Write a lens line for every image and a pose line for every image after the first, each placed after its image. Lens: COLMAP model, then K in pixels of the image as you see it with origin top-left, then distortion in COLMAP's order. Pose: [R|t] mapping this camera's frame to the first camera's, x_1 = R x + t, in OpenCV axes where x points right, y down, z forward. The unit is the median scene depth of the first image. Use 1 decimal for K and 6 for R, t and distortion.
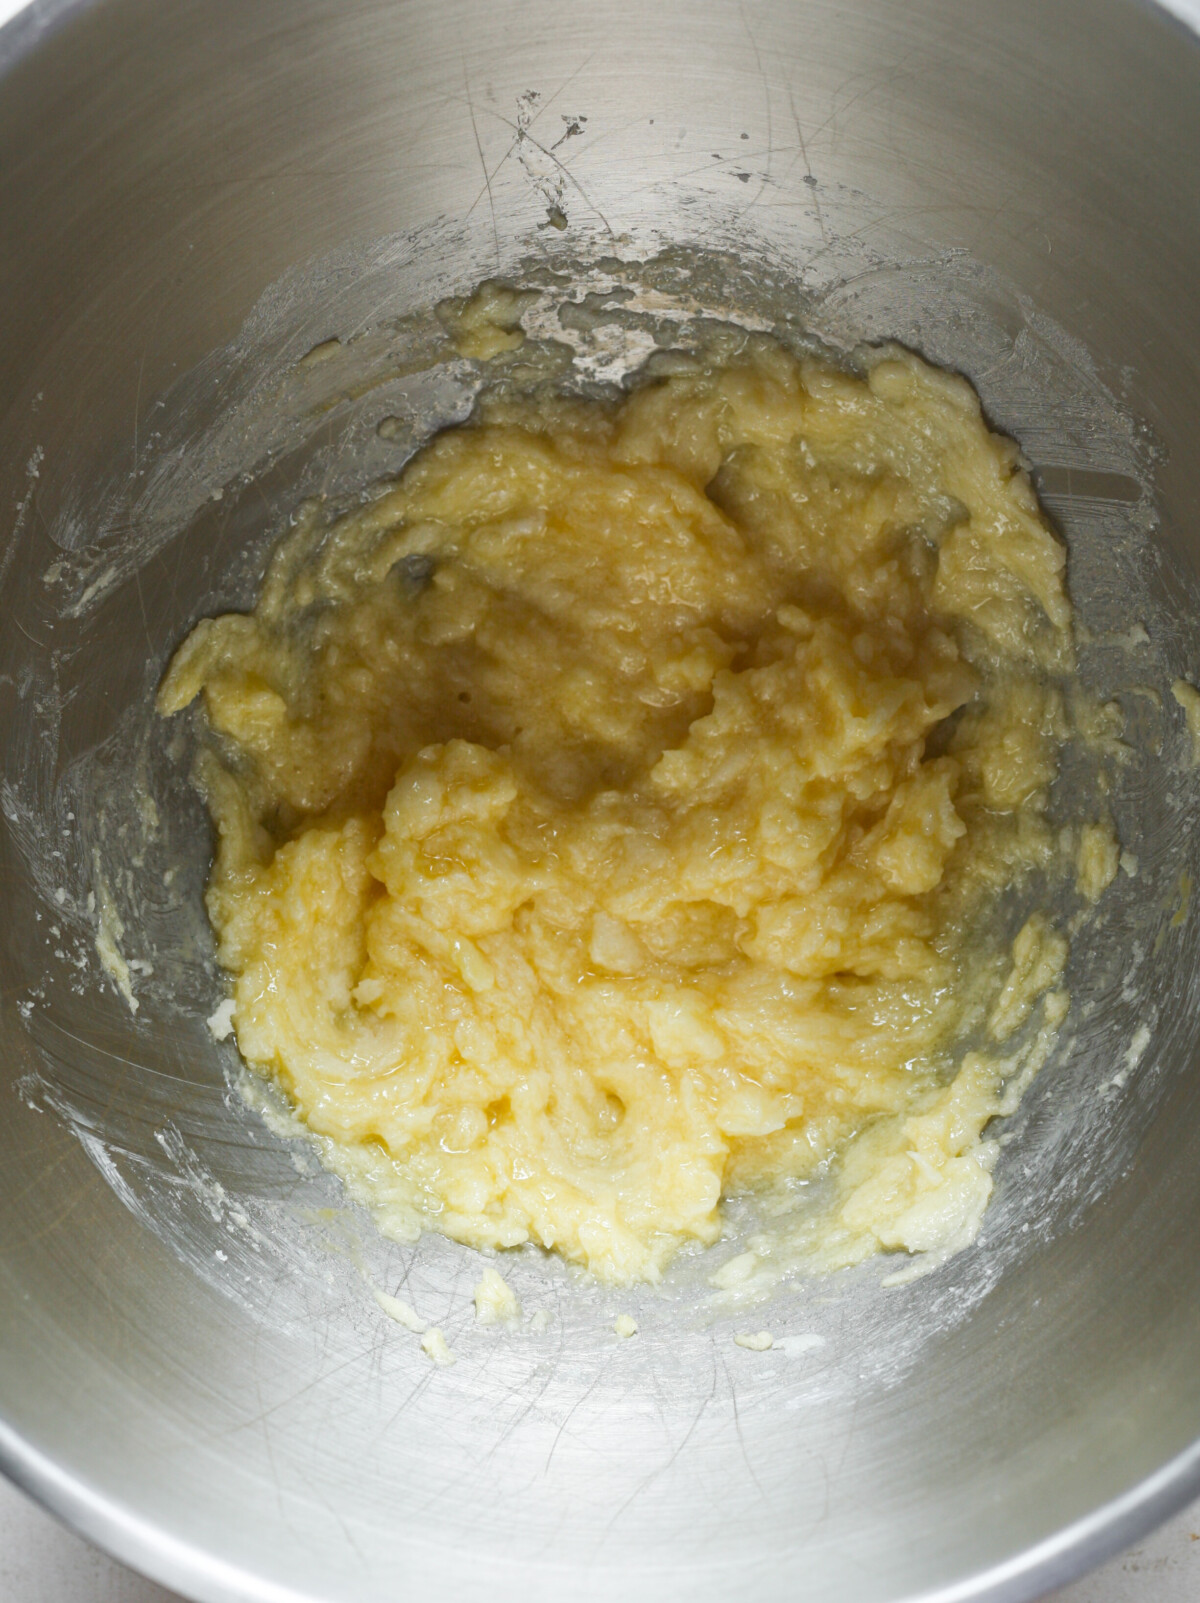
lens RADIAL K [[3689.5, 0, 588.5], [0, 3689.5, 794.3], [0, 0, 1]] dist [-0.532353, 0.000000]
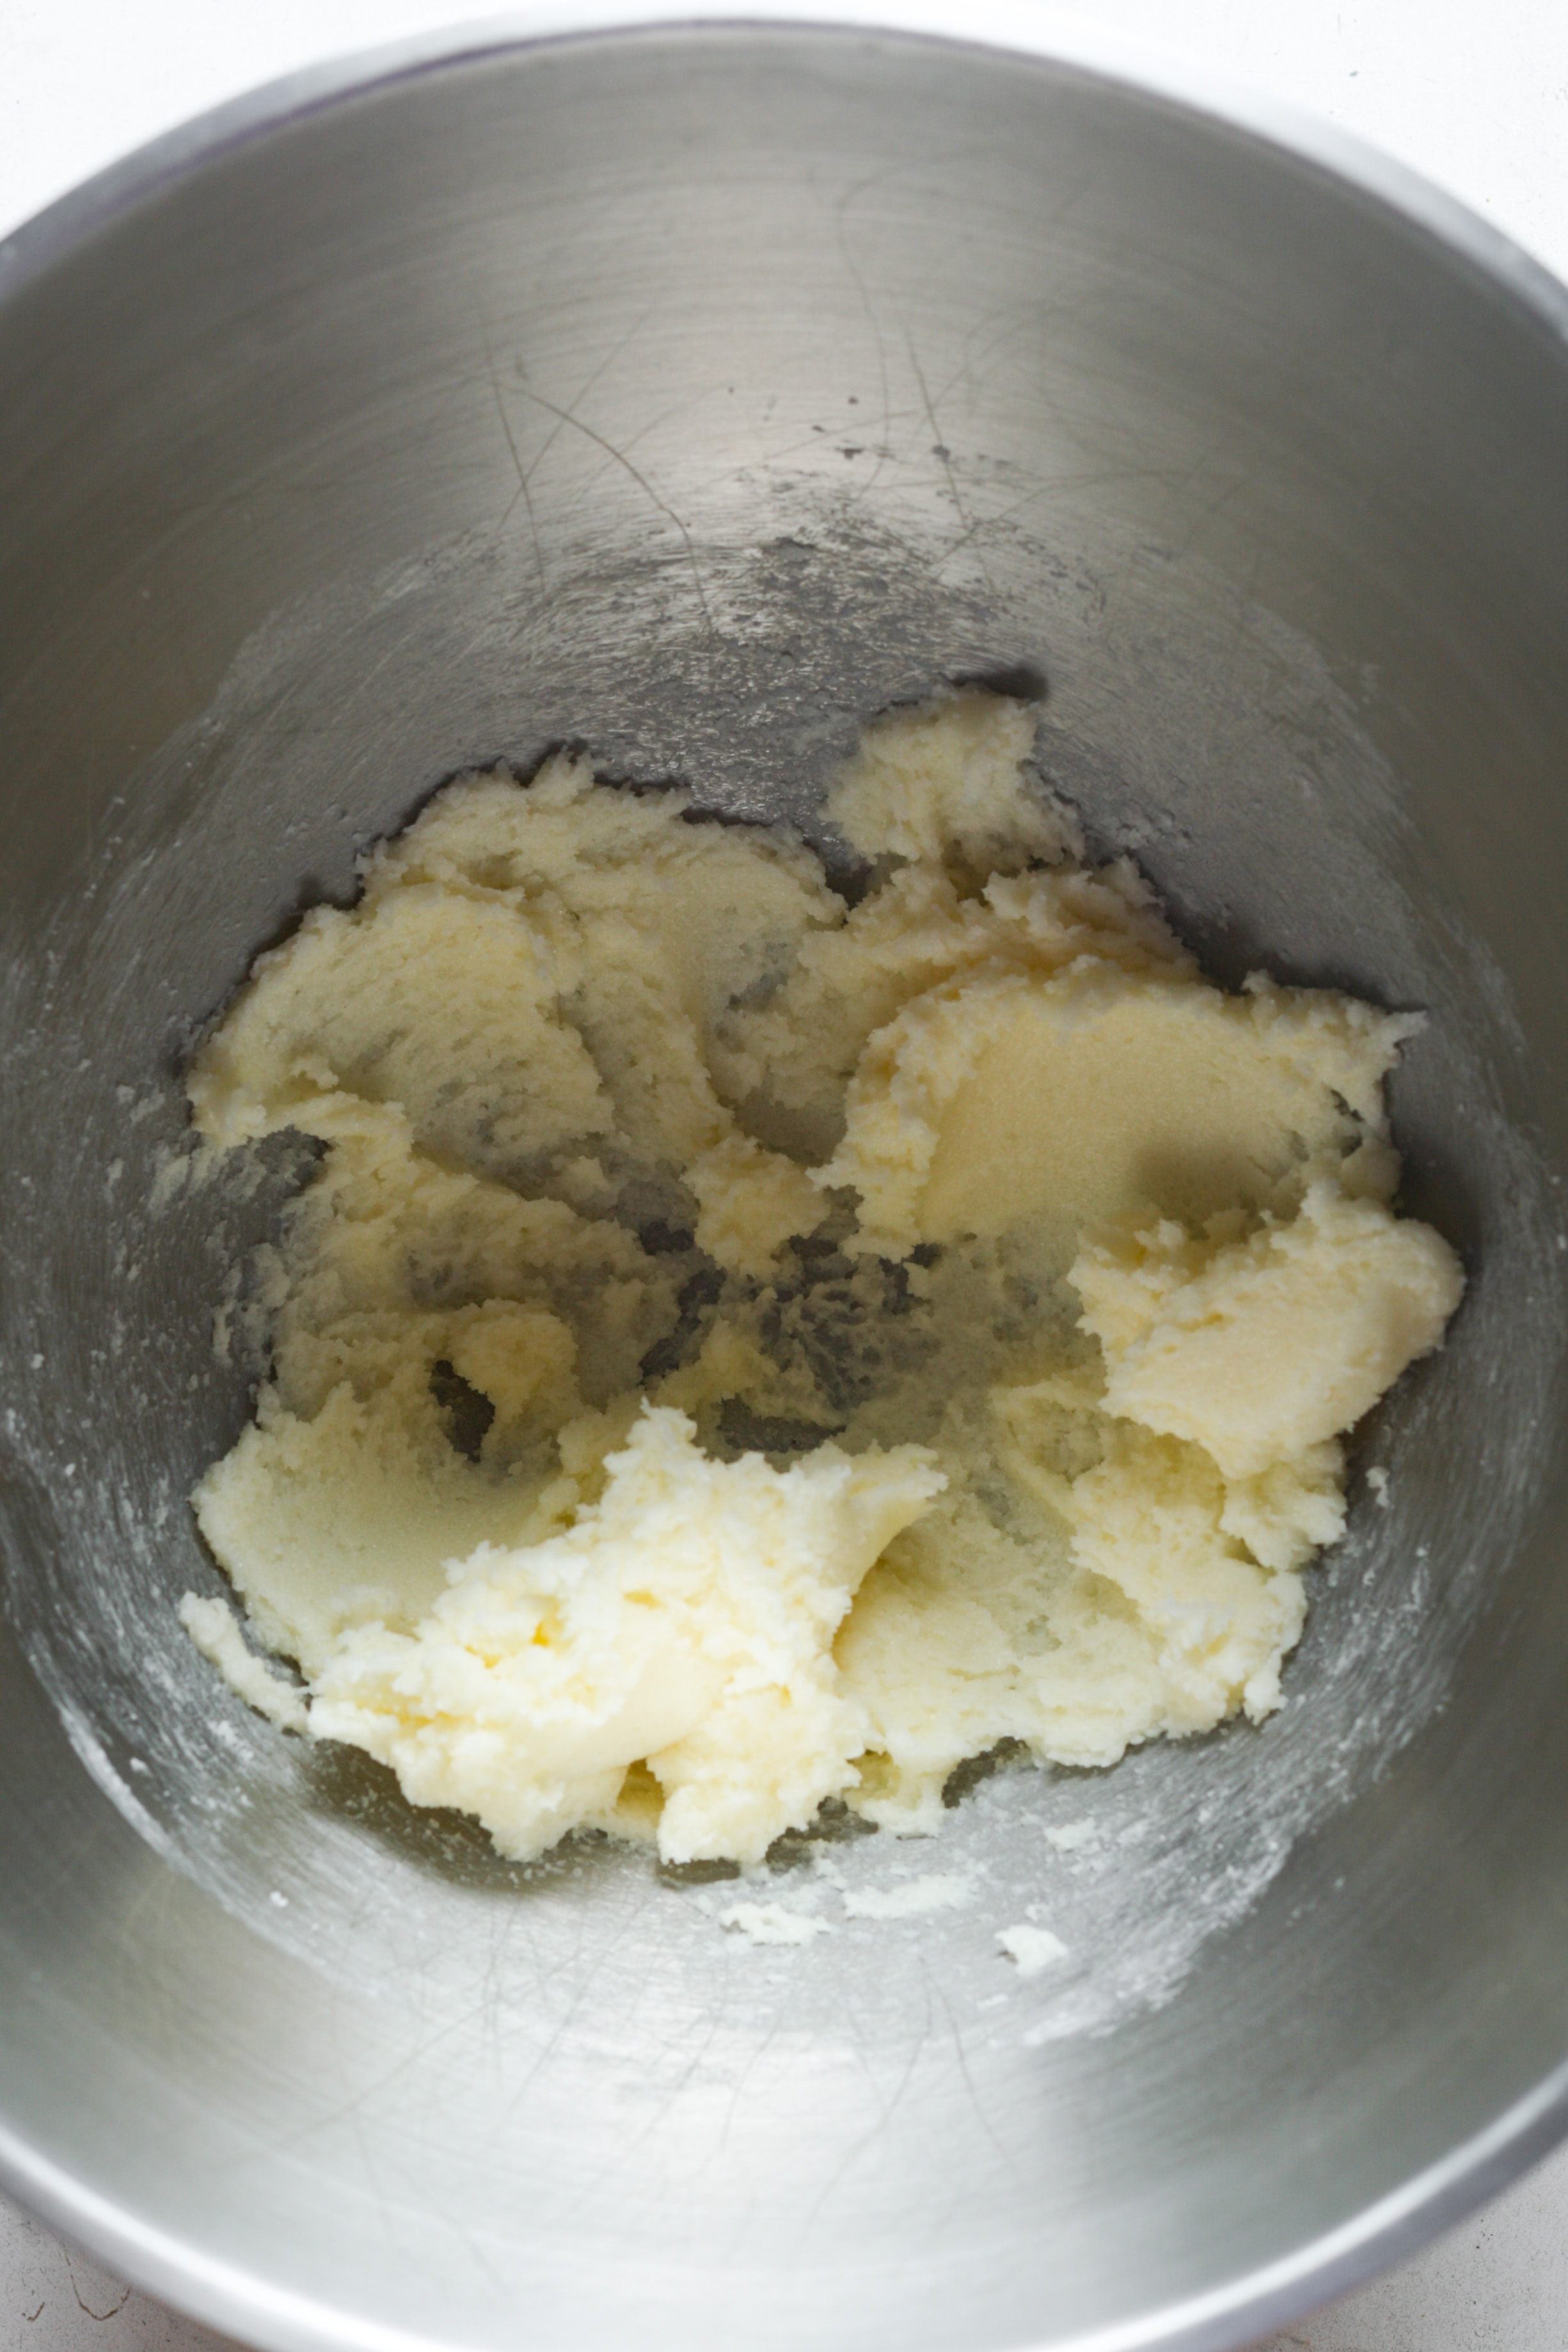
lens RADIAL K [[5324.8, 0, 786.1], [0, 5324.8, 1171.0], [0, 0, 1]] dist [-0.127117, 0.000000]
pose [[0.996976, -0.072285, 0.028519, -0.014895], [0.072347, 0.997379, -0.001174, -0.017848], [-0.028359, 0.003233, 0.999593, -0.125889]]
